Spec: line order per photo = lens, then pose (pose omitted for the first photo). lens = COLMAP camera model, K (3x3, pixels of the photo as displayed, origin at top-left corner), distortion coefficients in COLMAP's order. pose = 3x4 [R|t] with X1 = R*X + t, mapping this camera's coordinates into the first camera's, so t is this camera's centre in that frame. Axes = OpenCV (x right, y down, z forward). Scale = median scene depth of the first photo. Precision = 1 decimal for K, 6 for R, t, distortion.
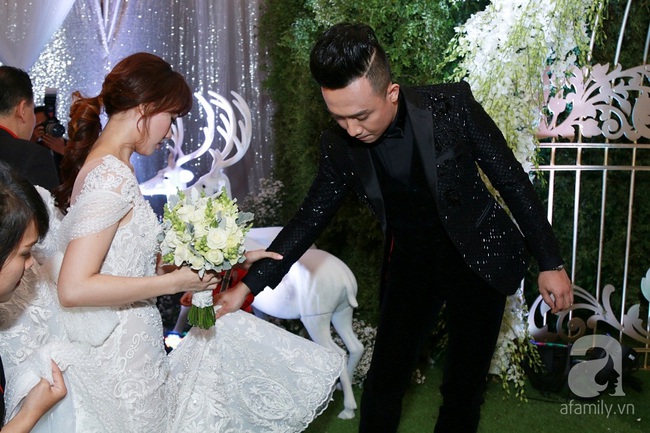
lens RADIAL K [[680.9, 0, 325.6], [0, 680.9, 218.4], [0, 0, 1]] dist [-0.097819, 0.000000]
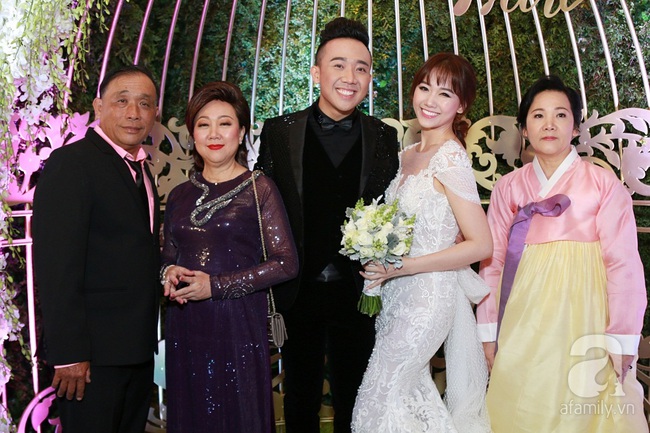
lens RADIAL K [[680.9, 0, 328.2], [0, 680.9, 218.3], [0, 0, 1]] dist [-0.097819, 0.000000]
pose [[0.720488, -0.044526, 0.692037, 0.054433], [0.115957, 0.991622, -0.056924, -0.018706], [-0.683704, 0.121260, 0.719614, 0.213847]]
